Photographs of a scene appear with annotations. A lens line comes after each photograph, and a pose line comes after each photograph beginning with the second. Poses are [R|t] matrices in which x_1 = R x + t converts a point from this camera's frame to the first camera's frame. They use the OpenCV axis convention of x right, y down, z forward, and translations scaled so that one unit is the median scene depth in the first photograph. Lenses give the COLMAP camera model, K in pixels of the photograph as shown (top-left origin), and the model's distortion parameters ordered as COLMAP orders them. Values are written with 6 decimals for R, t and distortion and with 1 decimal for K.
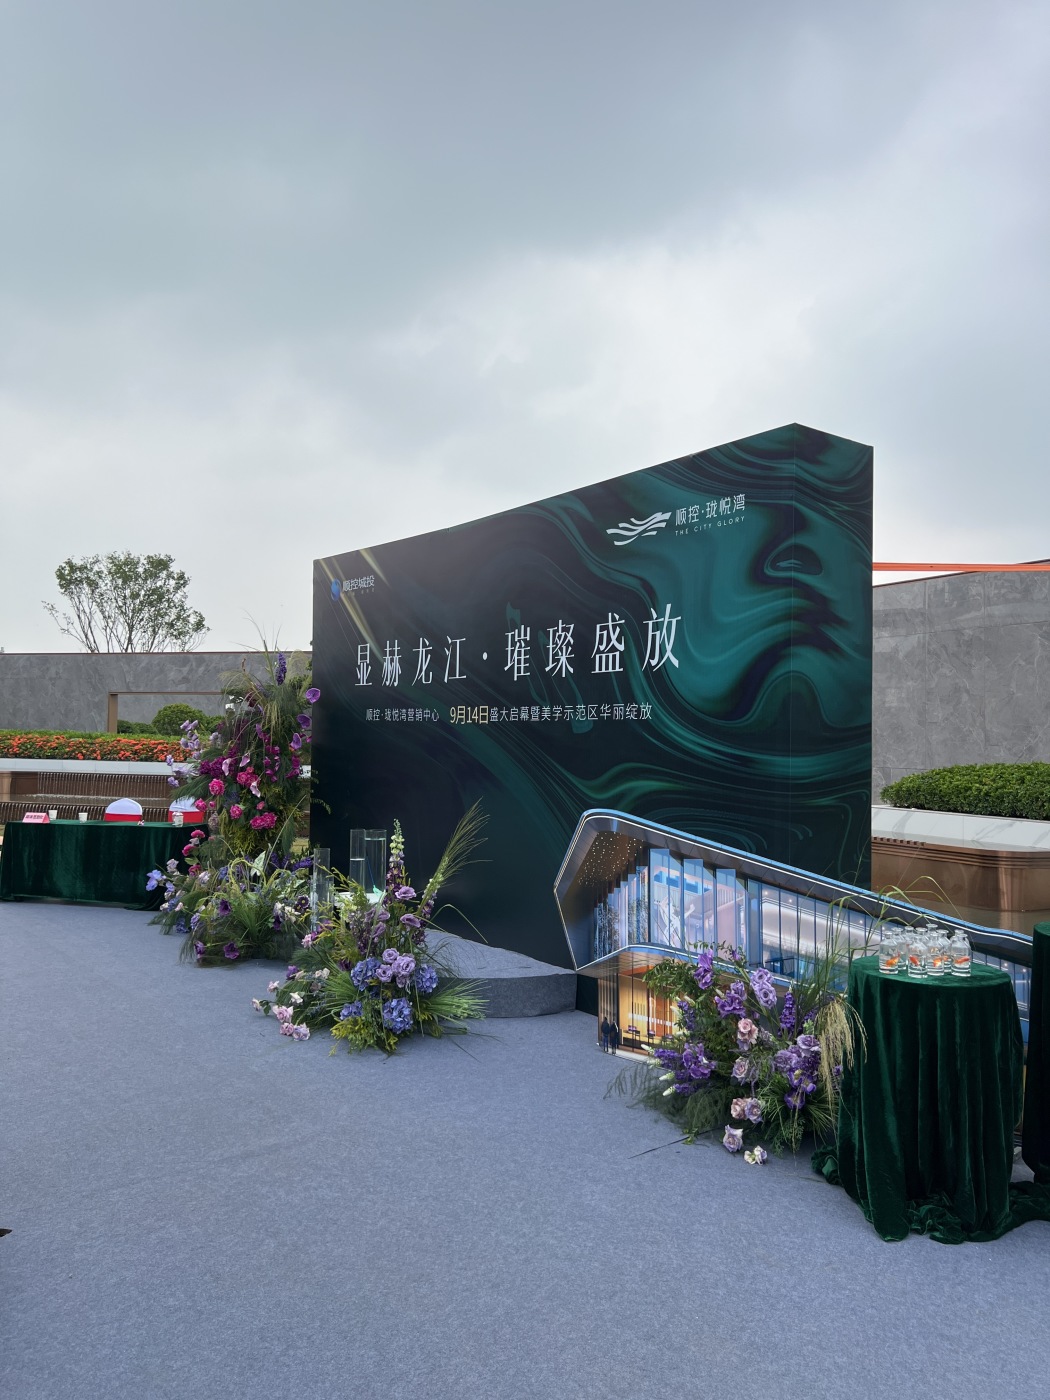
lens RADIAL K [[1051.2, 0, 523.9], [0, 1051.2, 686.2], [0, 0, 1]] dist [0.044408, -0.048355]
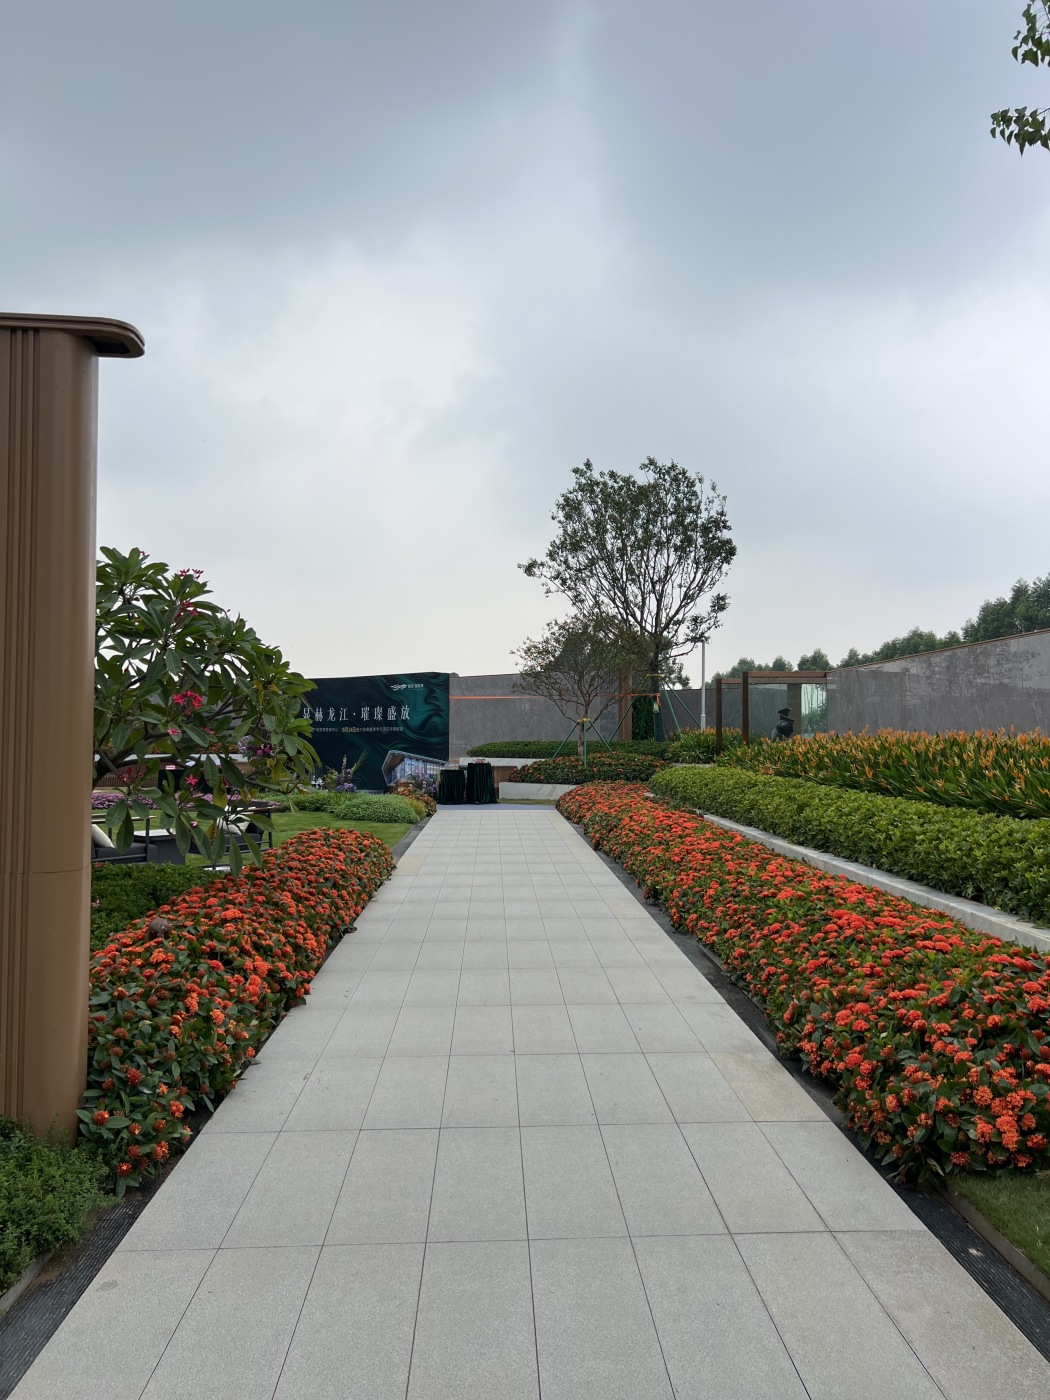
lens RADIAL K [[1051.2, 0, 535.6], [0, 1051.2, 695.3], [0, 0, 1]] dist [0.044408, -0.048355]
pose [[0.947271, -0.005017, 0.320395, -0.570545], [0.001866, 0.999947, 0.010139, -0.120594], [-0.320429, -0.009006, 0.947230, -2.512613]]
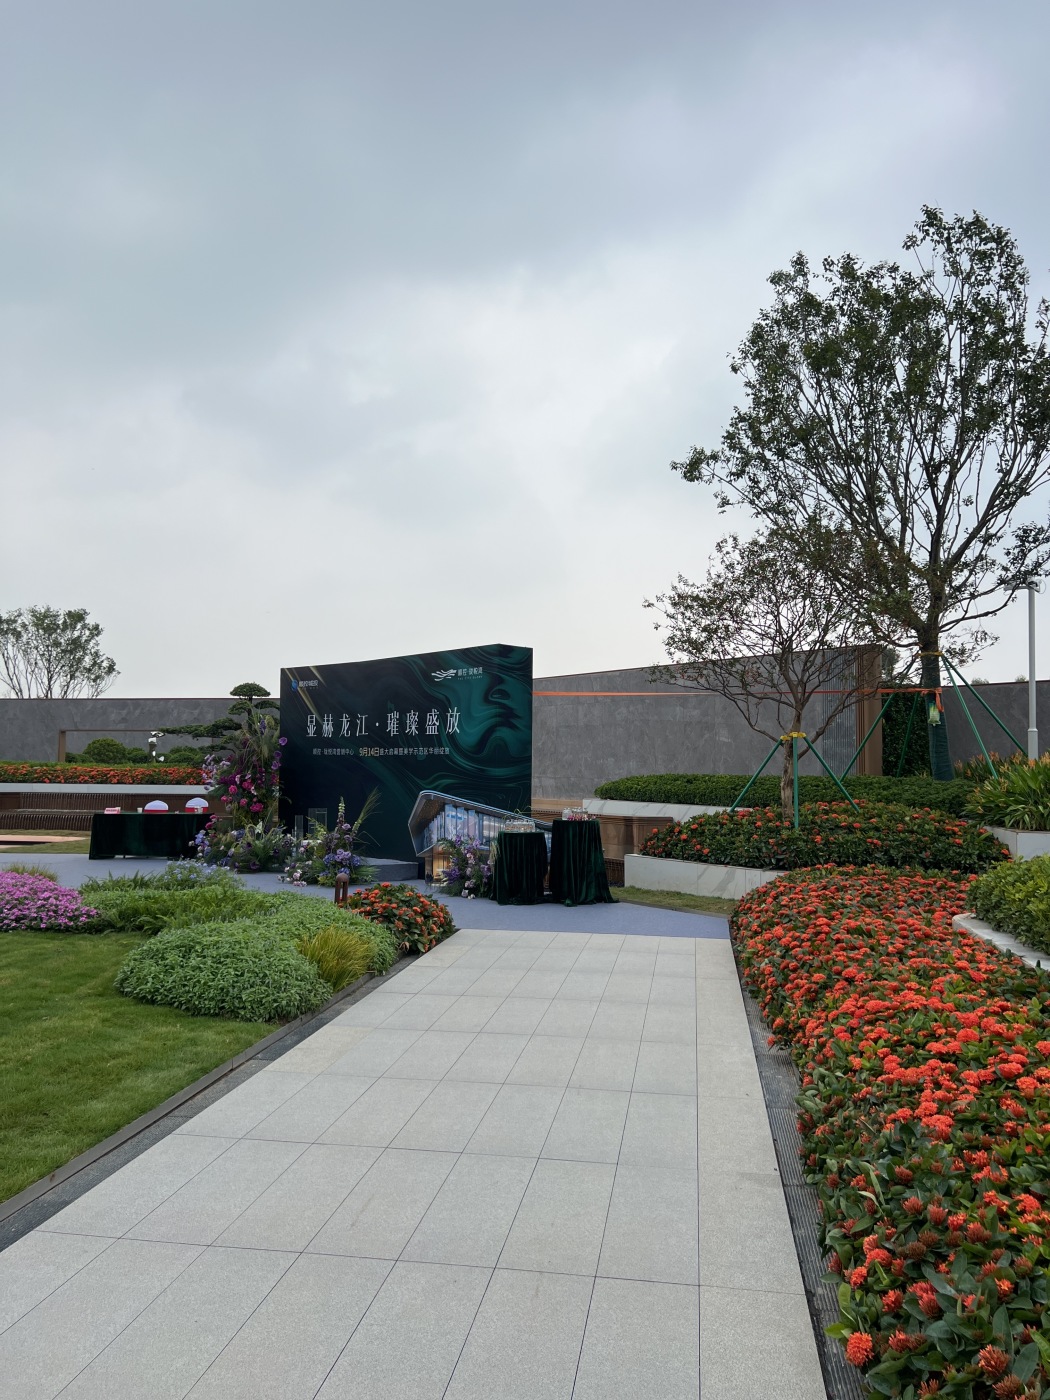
lens RADIAL K [[1051.2, 0, 532.2], [0, 1051.2, 691.9], [0, 0, 1]] dist [0.044408, -0.048355]
pose [[0.991199, 0.001777, 0.132366, -0.007086], [0.000815, 0.999809, -0.019522, -0.047771], [-0.132375, 0.019458, 0.991009, -1.055421]]
